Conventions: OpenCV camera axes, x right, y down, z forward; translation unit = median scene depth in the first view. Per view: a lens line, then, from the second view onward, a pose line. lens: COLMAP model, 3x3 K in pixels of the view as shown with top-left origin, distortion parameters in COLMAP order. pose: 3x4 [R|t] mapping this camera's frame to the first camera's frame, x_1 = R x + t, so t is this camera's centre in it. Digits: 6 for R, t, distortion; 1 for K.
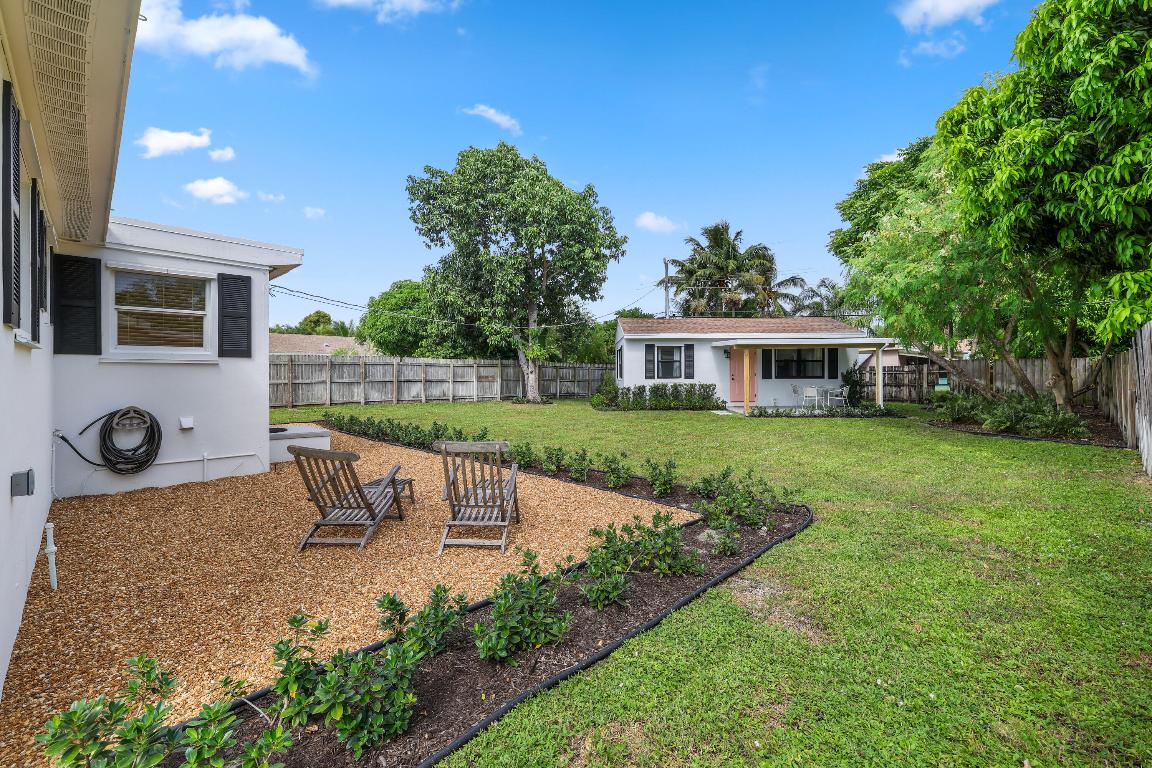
lens RADIAL K [[483.1, 0, 574.3], [0, 483.1, 375.1], [0, 0, 1]] dist [0.000919, 0.000081]
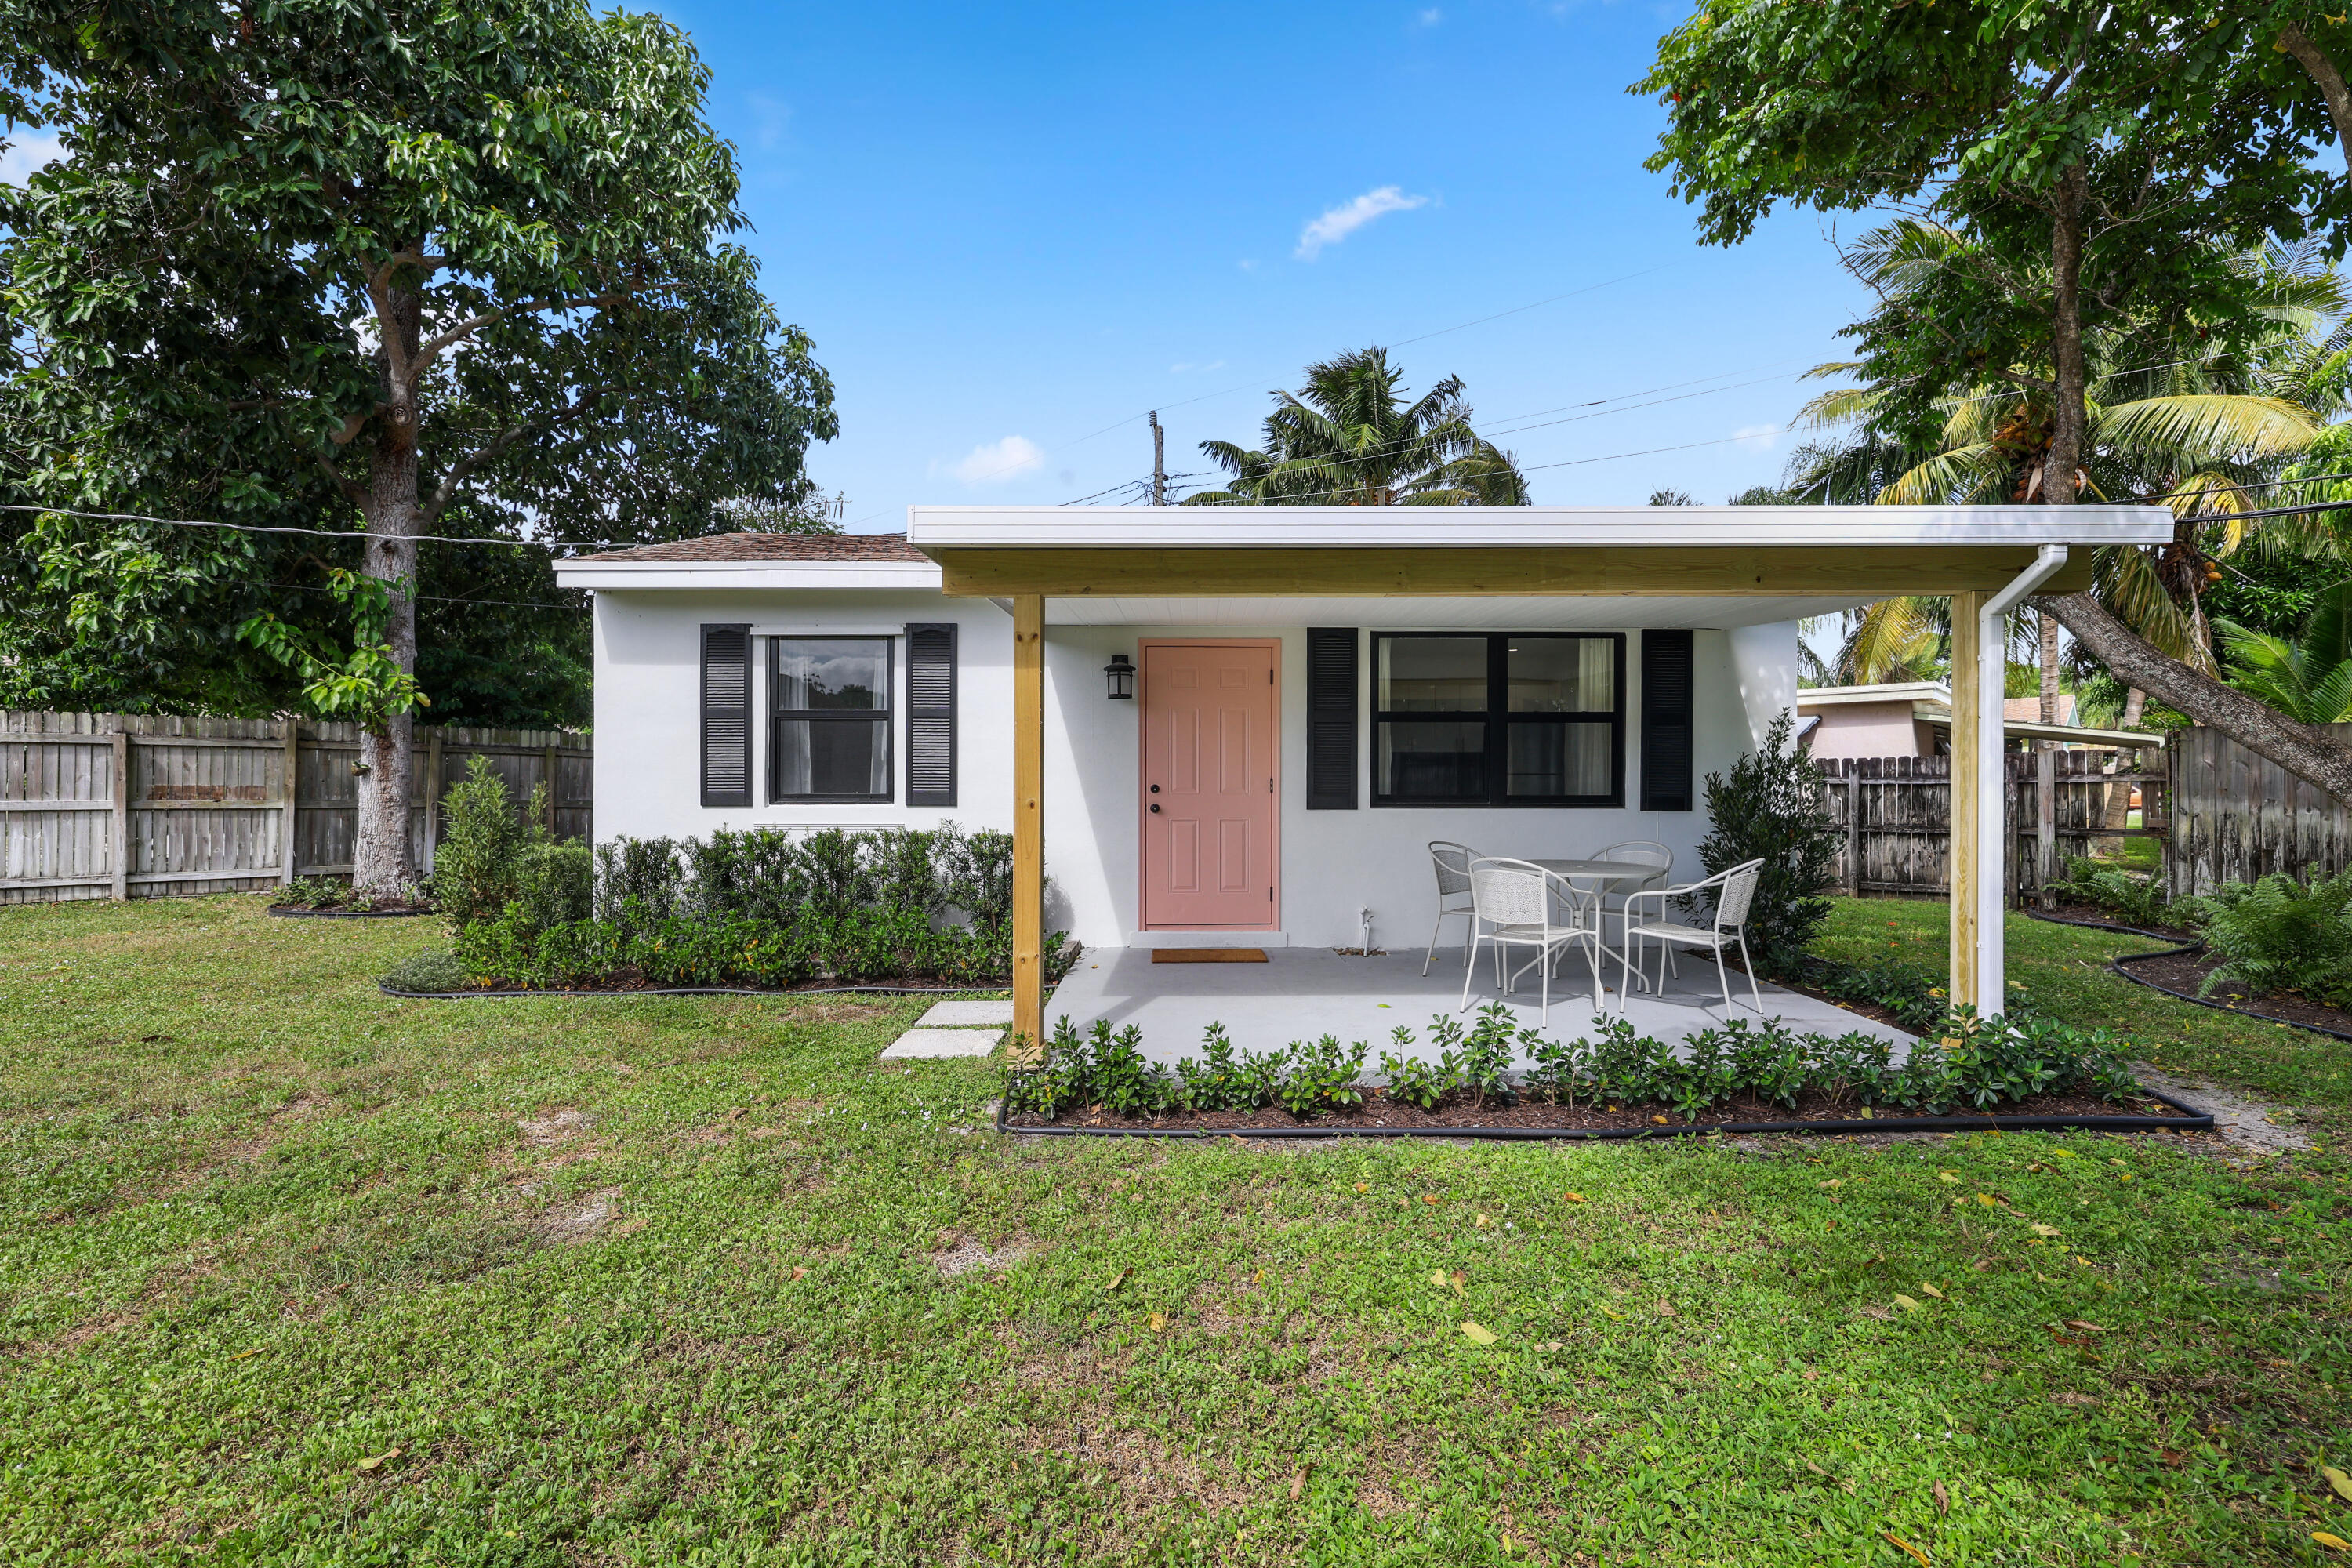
lens RADIAL K [[1028.9, 0, 1193.1], [0, 1028.9, 786.7], [0, 0, 1]] dist [0.001038, 0.000151]
pose [[0.998978, 0.004538, 0.044975, 0.319147], [-0.004498, 0.999989, -0.001002, 0.000060], [-0.044979, 0.000799, 0.998988, 0.581537]]
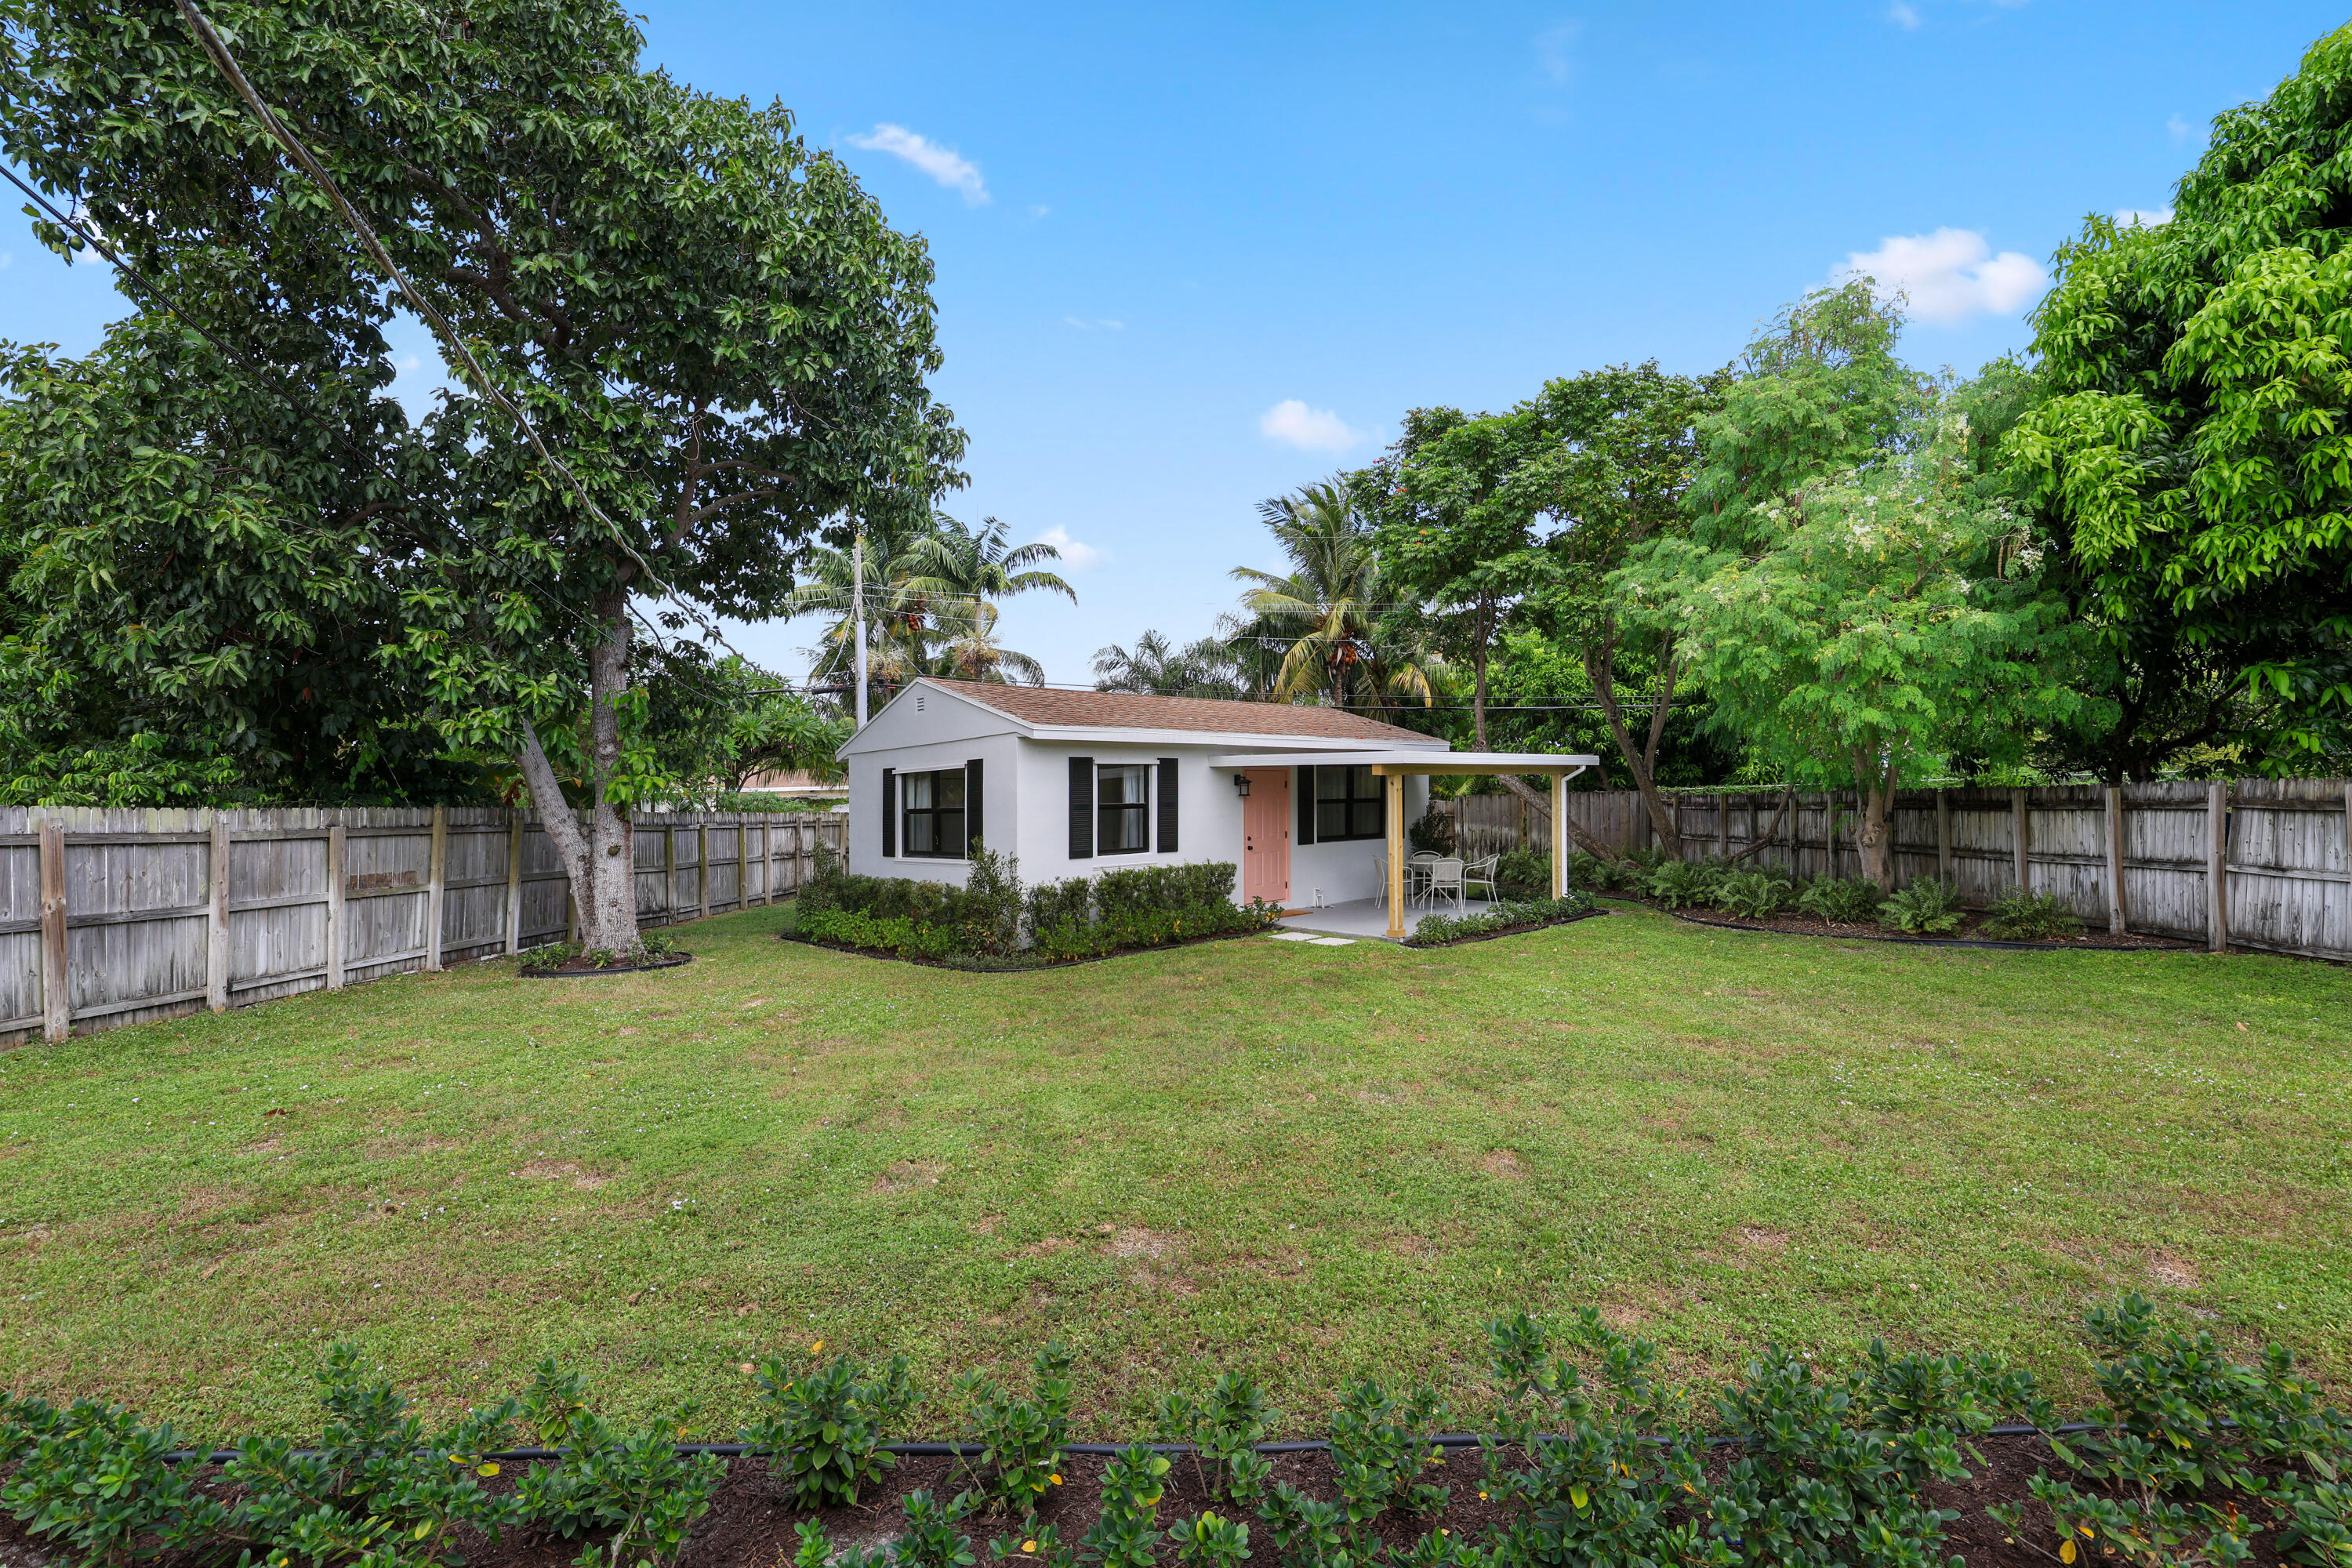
lens RADIAL K [[986.2, 0, 1172.5], [0, 986.2, 765.8], [0, 0, 1]] dist [0.000919, 0.000081]
pose [[0.728466, 0.012401, 0.684969, -0.273364], [0.024987, 0.998690, -0.044655, -0.024346], [-0.684626, 0.049644, 0.727202, 0.437496]]
